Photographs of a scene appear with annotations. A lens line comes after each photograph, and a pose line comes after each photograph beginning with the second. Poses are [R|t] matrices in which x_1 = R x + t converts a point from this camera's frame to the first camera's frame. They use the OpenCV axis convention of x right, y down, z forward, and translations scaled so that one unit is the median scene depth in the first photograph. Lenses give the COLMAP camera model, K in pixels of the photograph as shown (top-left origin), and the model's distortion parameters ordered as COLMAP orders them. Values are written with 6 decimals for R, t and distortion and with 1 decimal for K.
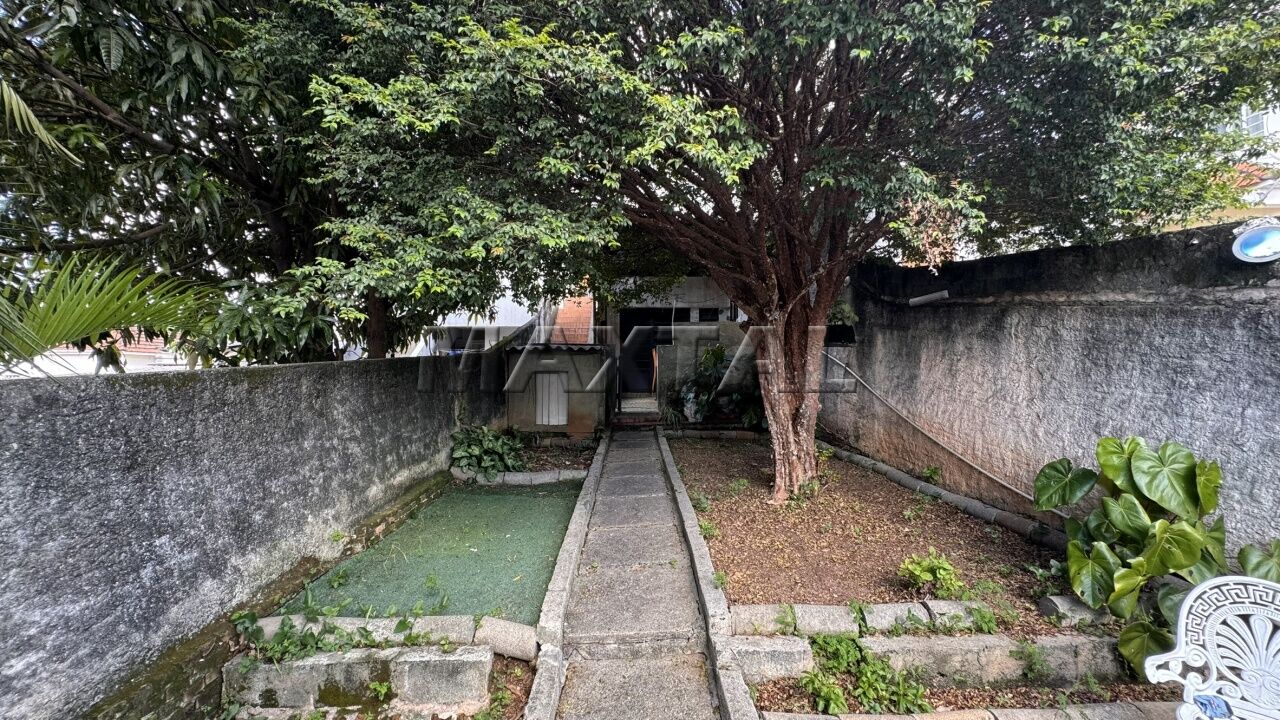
lens RADIAL K [[507.6, 0, 640.5], [0, 507.6, 358.1], [0, 0, 1]] dist [-0.001646, 0.000121]
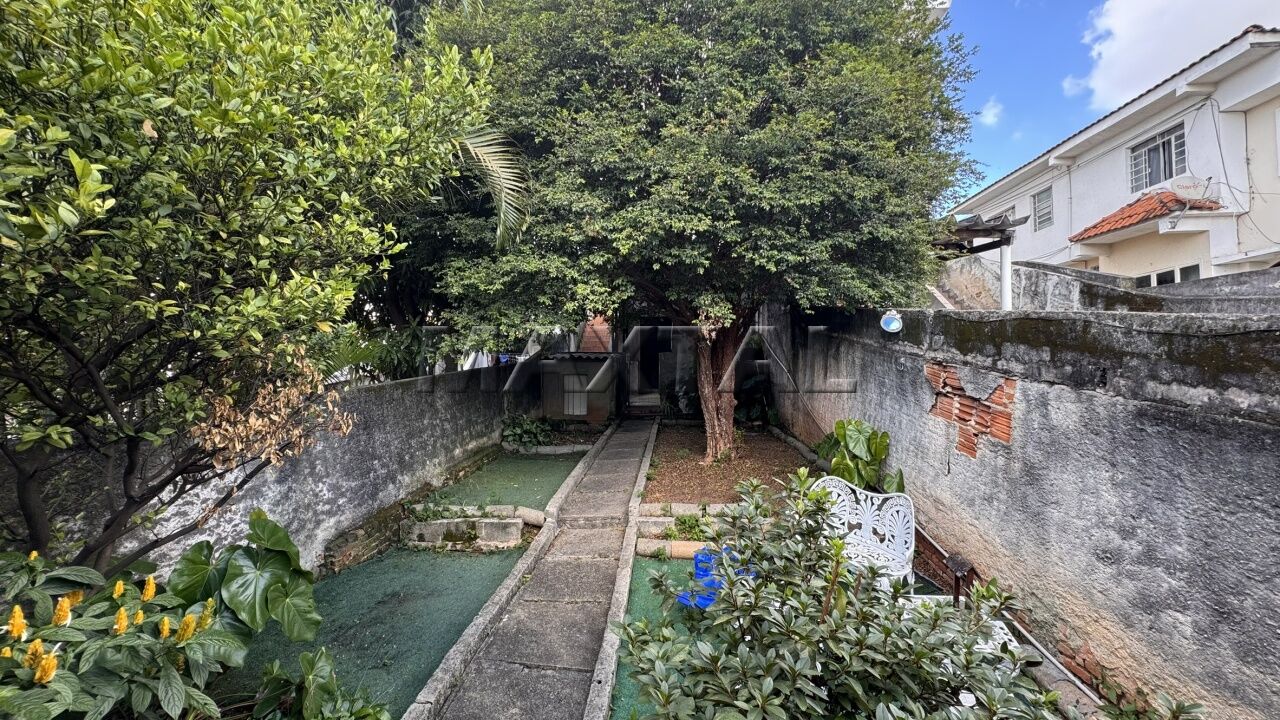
lens RADIAL K [[507.6, 0, 640.5], [0, 507.6, 358.1], [0, 0, 1]] dist [-0.001646, 0.000121]
pose [[0.996170, -0.002734, -0.087394, 0.273200], [0.003815, 0.999918, 0.012213, -0.079025], [0.087353, -0.012499, 0.996099, -0.750972]]
